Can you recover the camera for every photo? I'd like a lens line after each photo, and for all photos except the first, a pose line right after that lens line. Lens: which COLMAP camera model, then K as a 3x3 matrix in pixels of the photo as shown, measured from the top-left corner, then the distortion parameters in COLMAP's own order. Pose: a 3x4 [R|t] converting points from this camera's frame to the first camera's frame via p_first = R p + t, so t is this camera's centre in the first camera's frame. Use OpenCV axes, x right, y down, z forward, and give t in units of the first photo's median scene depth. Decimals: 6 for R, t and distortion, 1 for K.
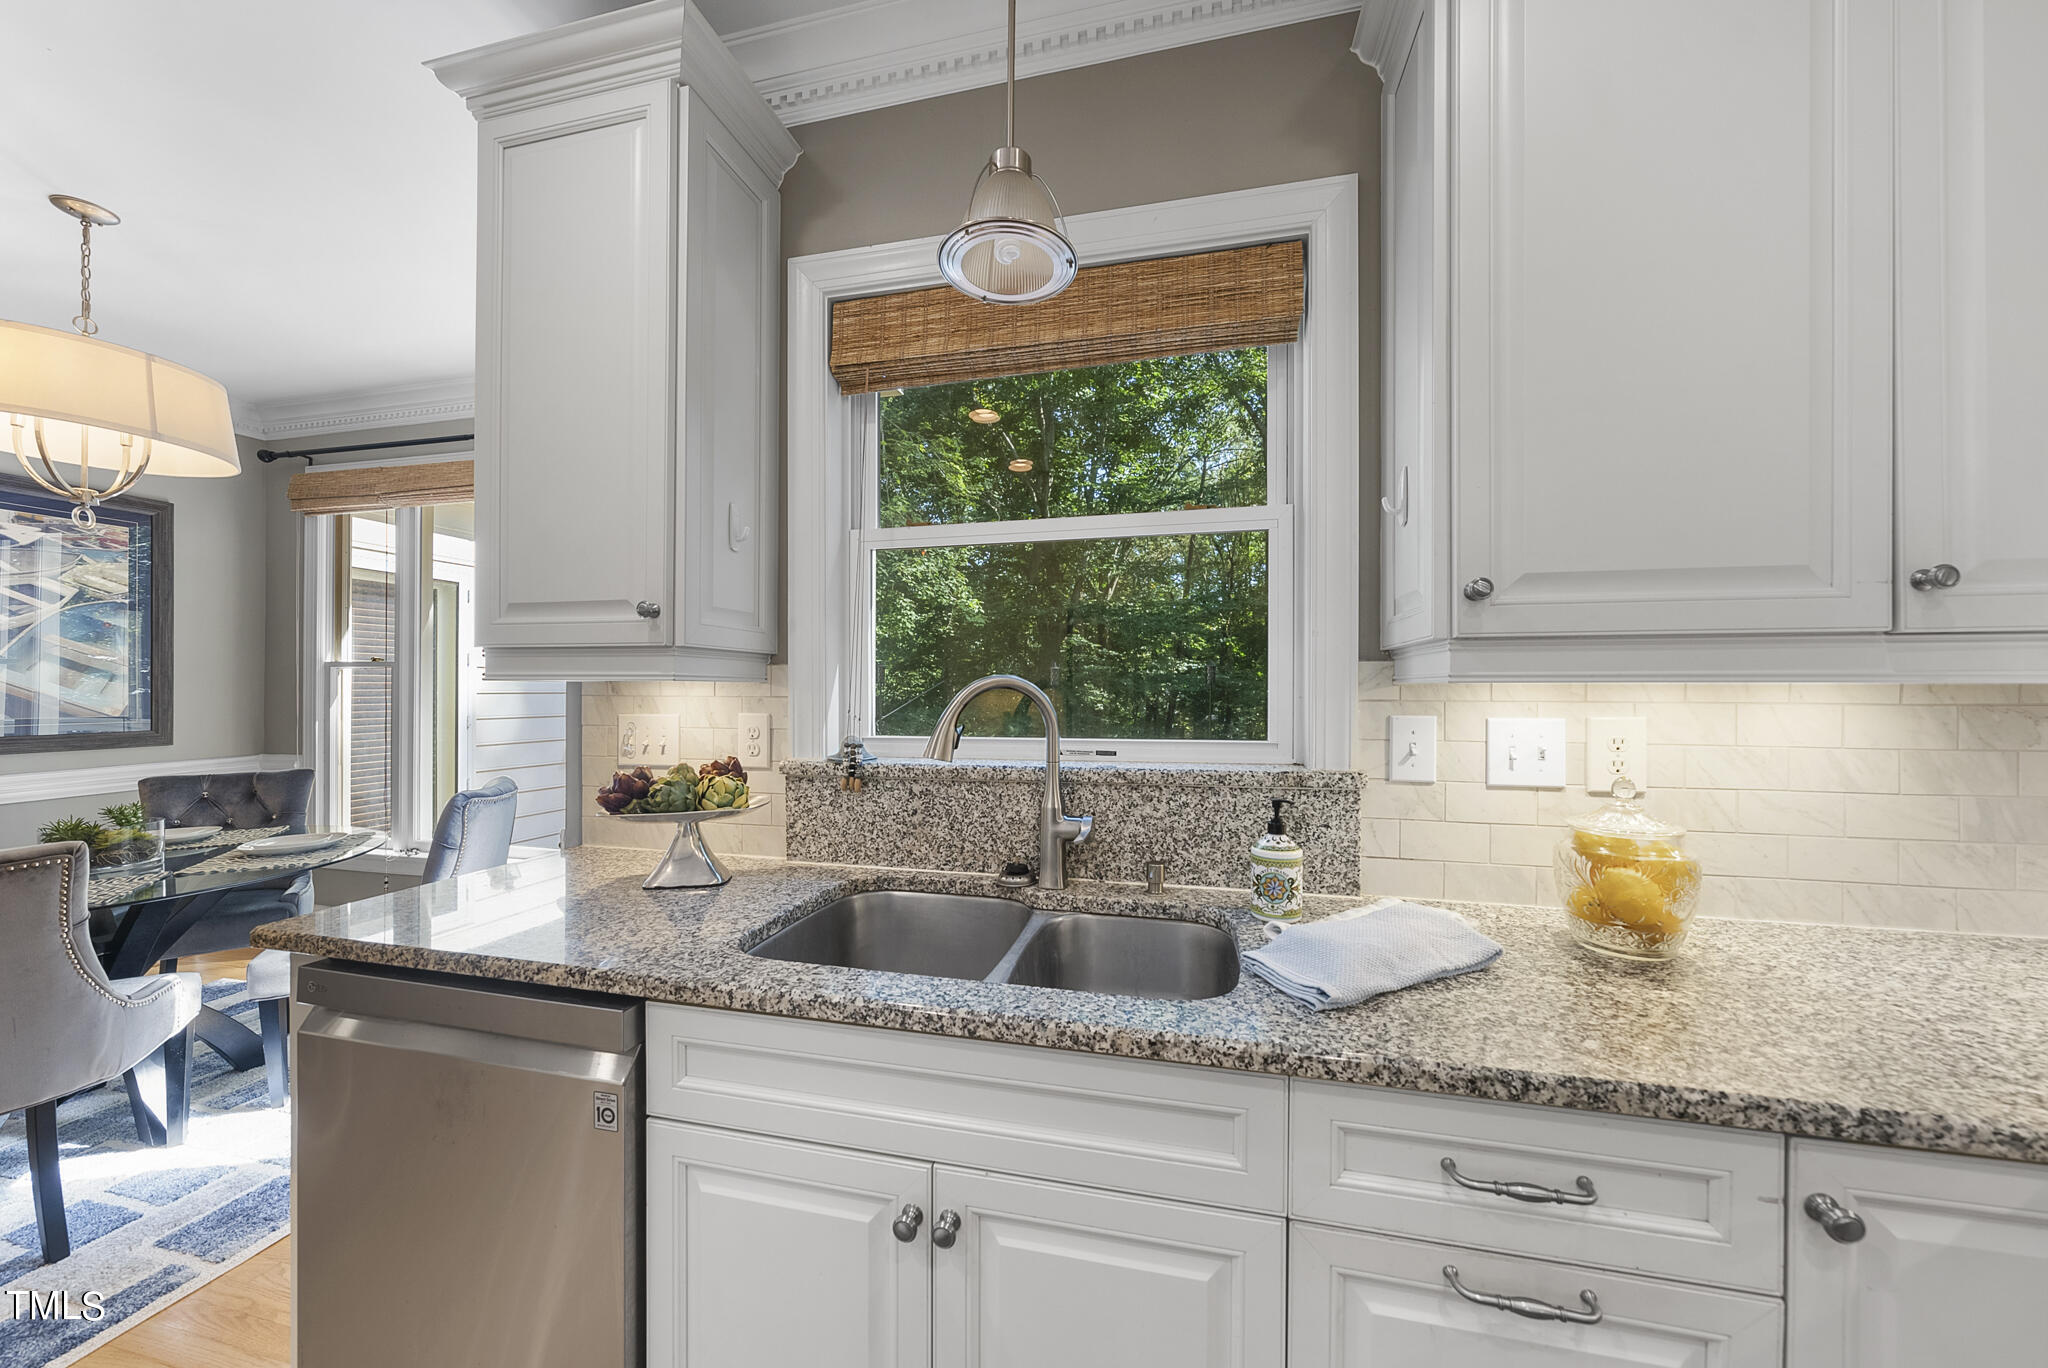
lens RADIAL K [[713.1, 0, 1018.8], [0, 713.1, 693.9], [0, 0, 1]] dist [-0.007338, 0.000378]
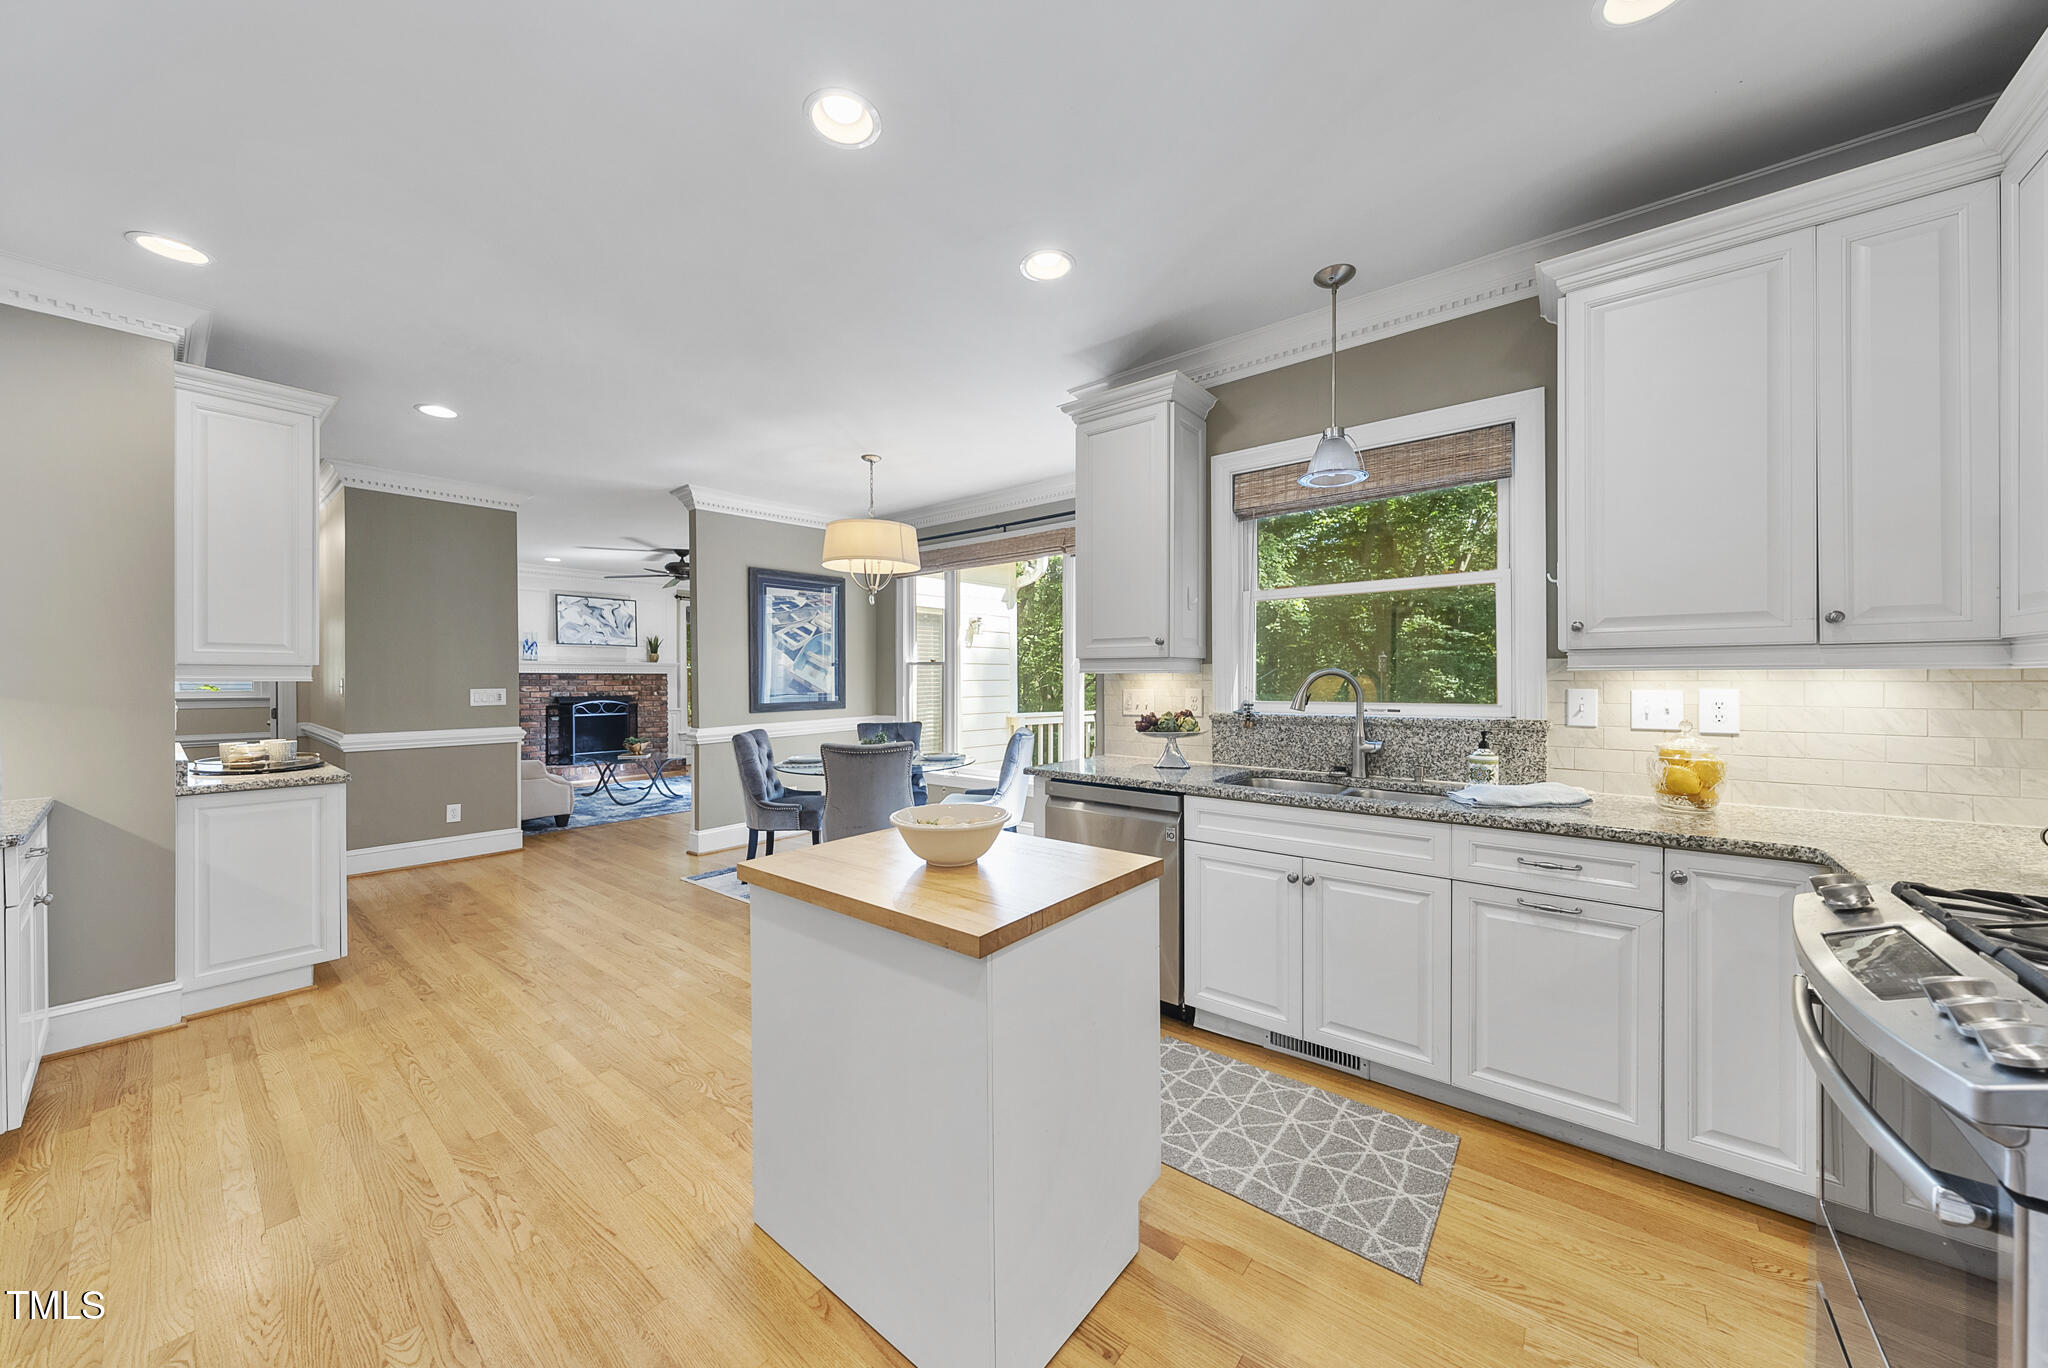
lens RADIAL K [[713.1, 0, 1020.9], [0, 713.1, 679.1], [0, 0, 1]] dist [-0.007338, 0.000378]
pose [[0.906348, -0.004628, -0.422507, 0.031250], [0.003603, 0.999988, -0.003223, 0.006105], [0.422517, 0.001399, 0.906354, -1.152189]]
